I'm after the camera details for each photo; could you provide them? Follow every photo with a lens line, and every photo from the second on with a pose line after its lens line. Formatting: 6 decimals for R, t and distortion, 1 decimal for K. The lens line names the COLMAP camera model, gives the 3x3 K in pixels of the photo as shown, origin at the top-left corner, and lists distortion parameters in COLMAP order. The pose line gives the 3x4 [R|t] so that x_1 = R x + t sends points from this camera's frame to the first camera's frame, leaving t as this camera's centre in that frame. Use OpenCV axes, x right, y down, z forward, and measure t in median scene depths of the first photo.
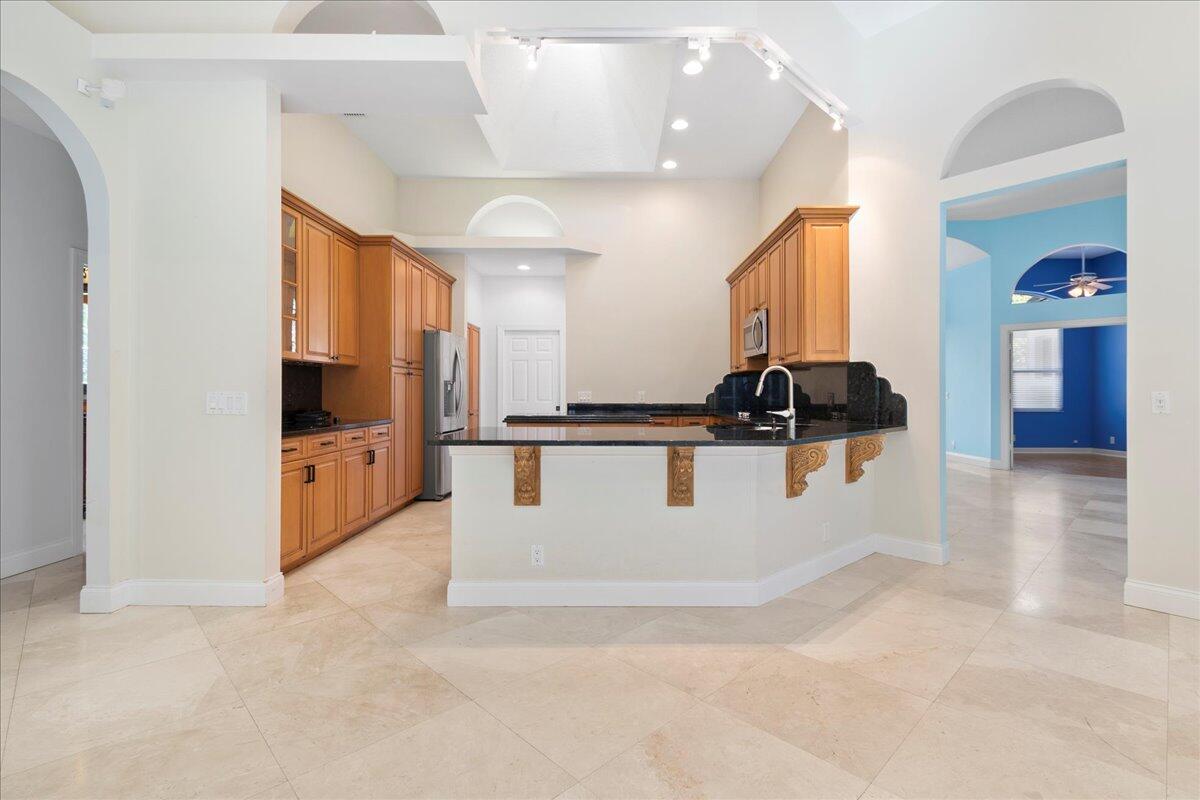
lens RADIAL K [[546.8, 0, 607.1], [0, 546.8, 390.0], [0, 0, 1]] dist [0.002227, 0.000275]
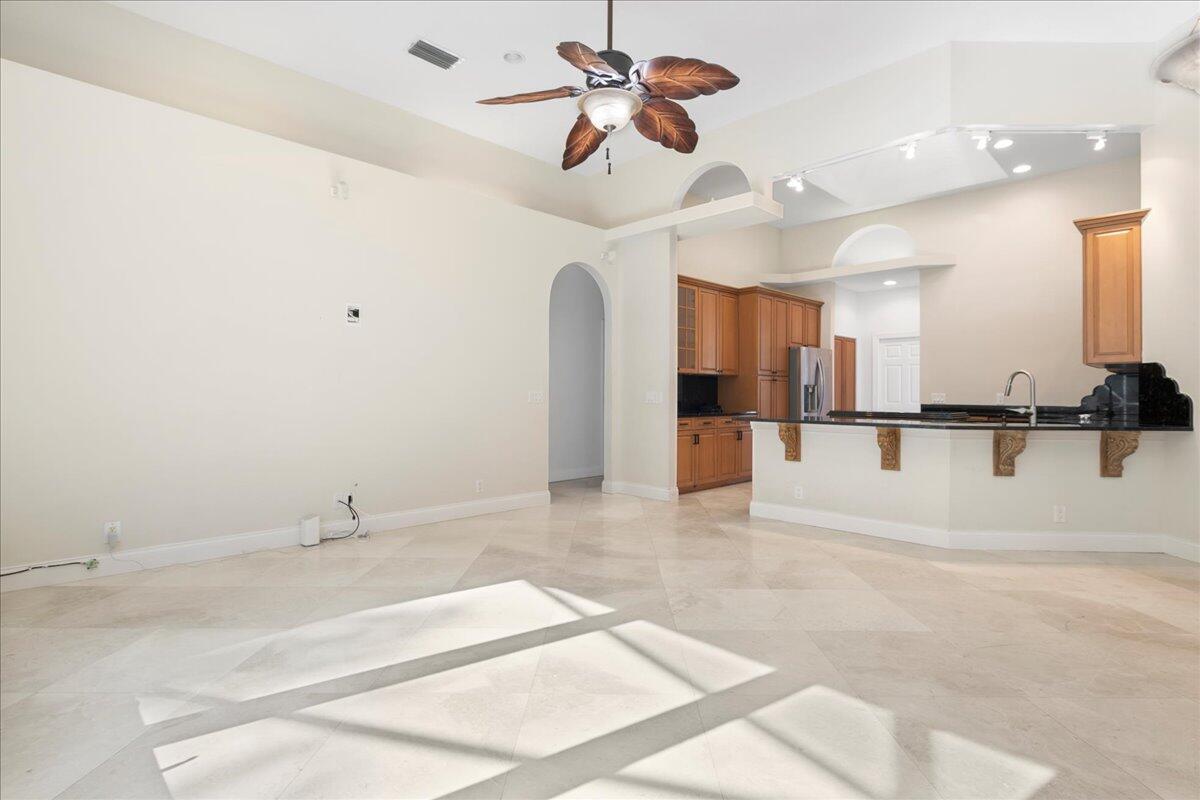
lens RADIAL K [[556.2, 0, 602.8], [0, 556.2, 393.6], [0, 0, 1]] dist [0.002166, 0.000663]
pose [[0.703354, 0.001932, -0.710838, 0.394906], [-0.002101, 0.999998, 0.000640, 0.005615], [0.710837, 0.001043, 0.703356, -0.357708]]
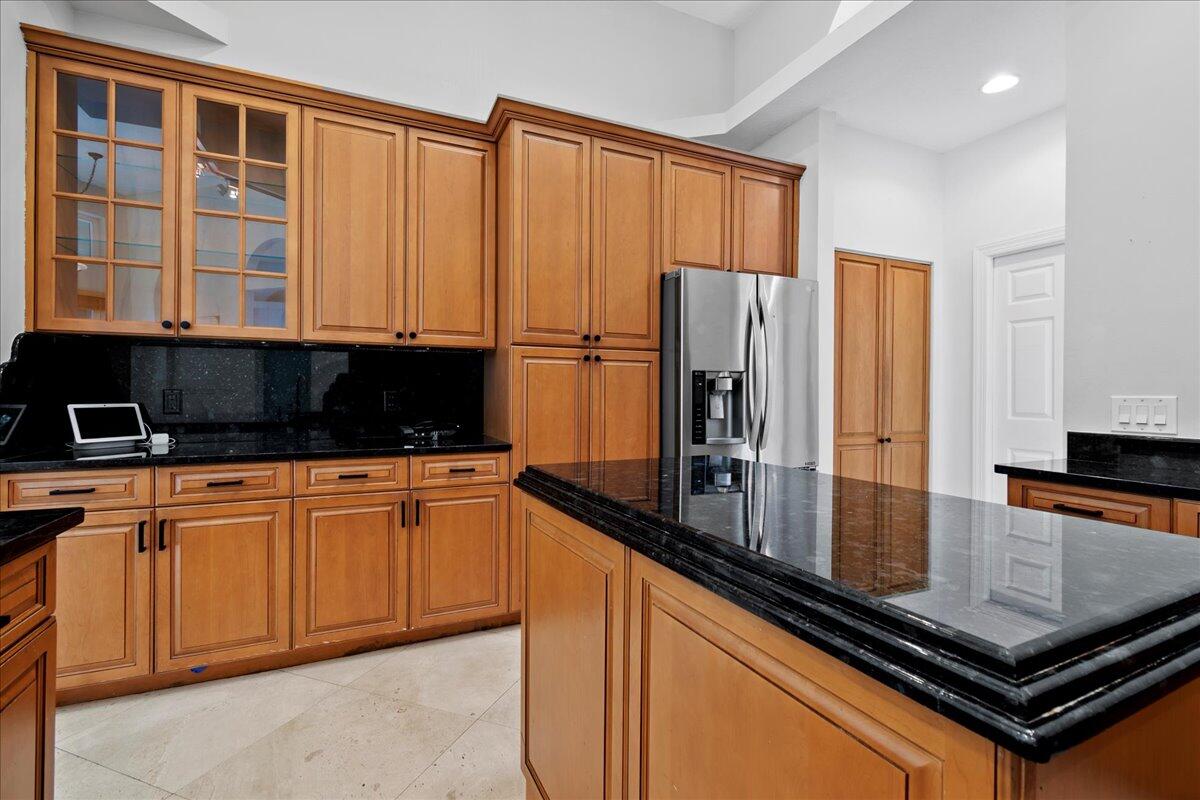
lens RADIAL K [[556.2, 0, 602.8], [0, 556.2, 393.6], [0, 0, 1]] dist [0.002166, 0.000663]
pose [[0.440612, 0.004644, -0.897686, 0.142266], [-0.003769, 0.999987, 0.003323, 0.002848], [0.897690, 0.001919, 0.440624, 0.906263]]
